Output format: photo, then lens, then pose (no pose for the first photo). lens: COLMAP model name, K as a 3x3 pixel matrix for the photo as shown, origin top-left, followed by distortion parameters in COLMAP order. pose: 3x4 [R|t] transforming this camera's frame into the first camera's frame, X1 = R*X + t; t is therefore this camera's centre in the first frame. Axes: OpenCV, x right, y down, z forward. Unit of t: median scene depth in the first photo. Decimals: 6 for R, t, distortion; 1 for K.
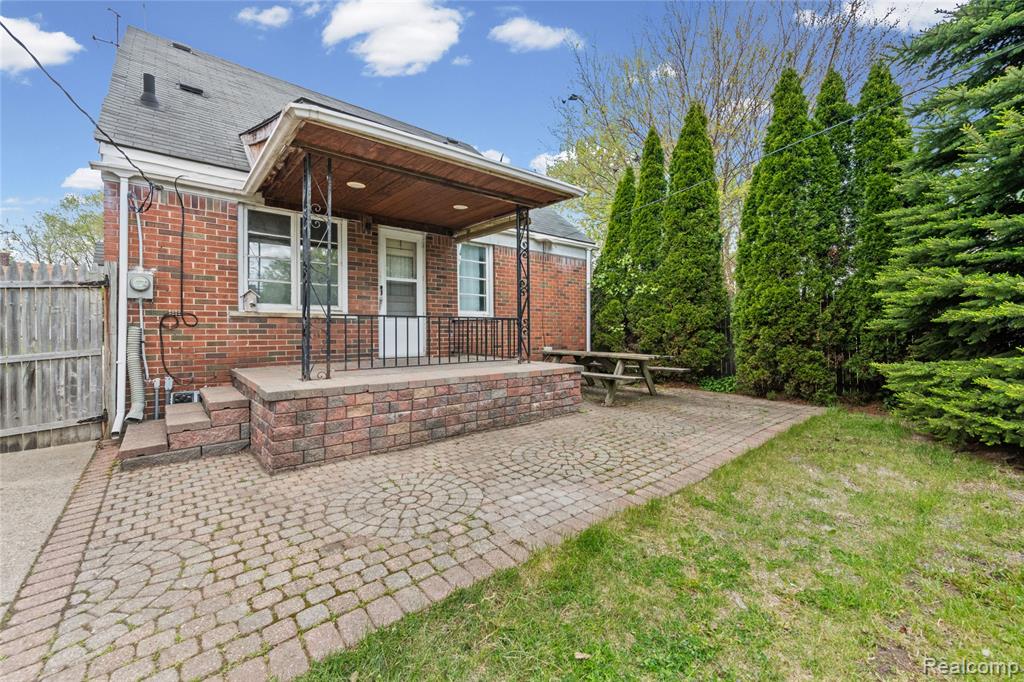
lens RADIAL K [[405.3, 0, 531.8], [0, 405.3, 324.5], [0, 0, 1]] dist [0.010822, -0.001496]
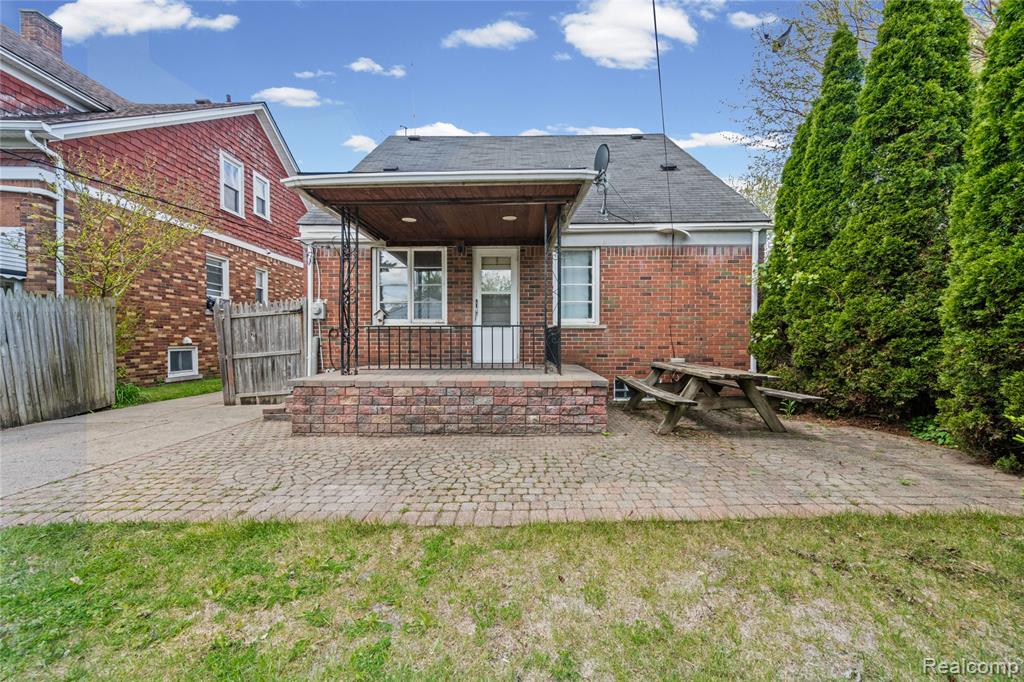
lens RADIAL K [[405.3, 0, 517.1], [0, 405.3, 345.4], [0, 0, 1]] dist [0.010822, -0.001496]
pose [[0.760030, 0.009507, -0.649818, 0.583339], [0.010254, 0.999593, 0.026618, 0.005441], [0.649807, -0.026894, 0.759624, 0.261160]]
